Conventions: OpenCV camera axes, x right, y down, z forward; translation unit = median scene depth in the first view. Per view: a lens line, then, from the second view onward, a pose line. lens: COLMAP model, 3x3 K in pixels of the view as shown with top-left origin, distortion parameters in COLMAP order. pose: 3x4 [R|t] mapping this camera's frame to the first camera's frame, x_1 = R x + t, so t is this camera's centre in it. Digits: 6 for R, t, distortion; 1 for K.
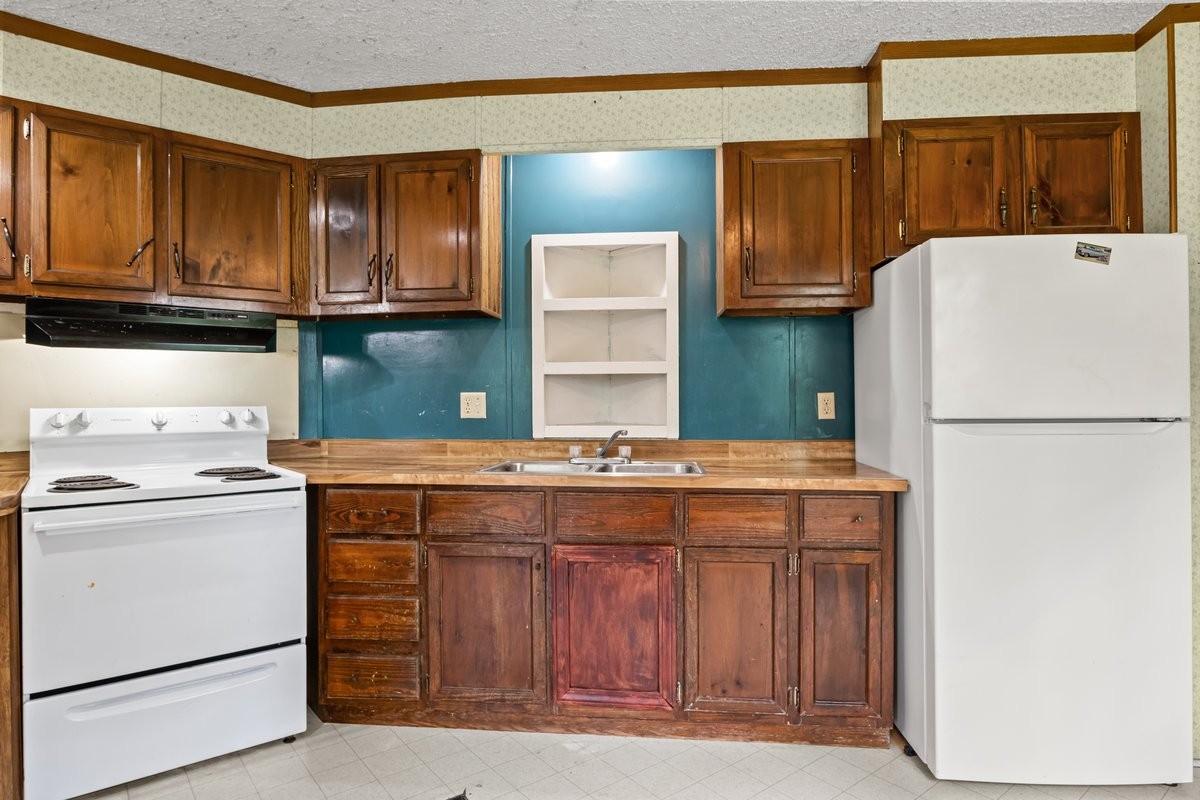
lens RADIAL K [[667.2, 0, 609.2], [0, 667.2, 406.0], [0, 0, 1]] dist [-0.014304, 0.002125]
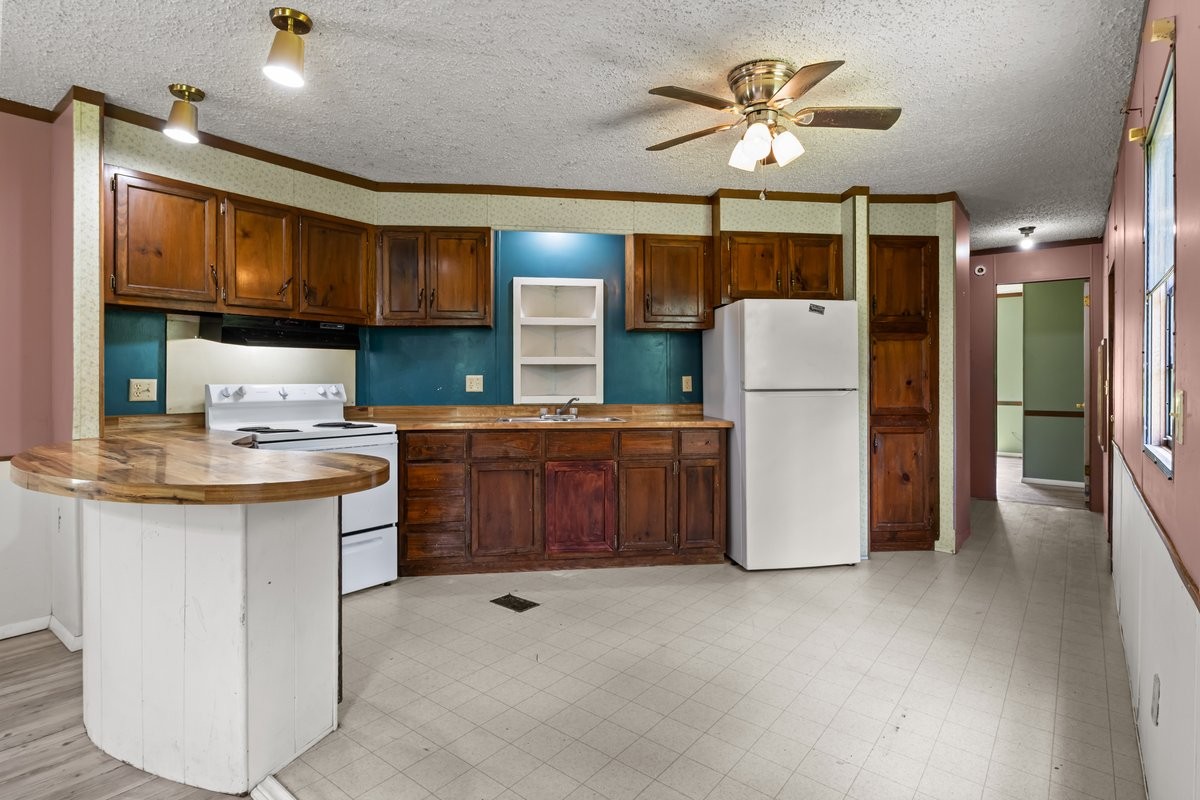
lens RADIAL K [[606.0, 0, 601.7], [0, 606.0, 393.4], [0, 0, 1]] dist [-0.010008, 0.000930]
pose [[0.973912, -0.002606, 0.226913, -0.296844], [0.001215, 0.999980, 0.006269, 0.017272], [-0.226925, -0.005829, 0.973895, -0.577662]]
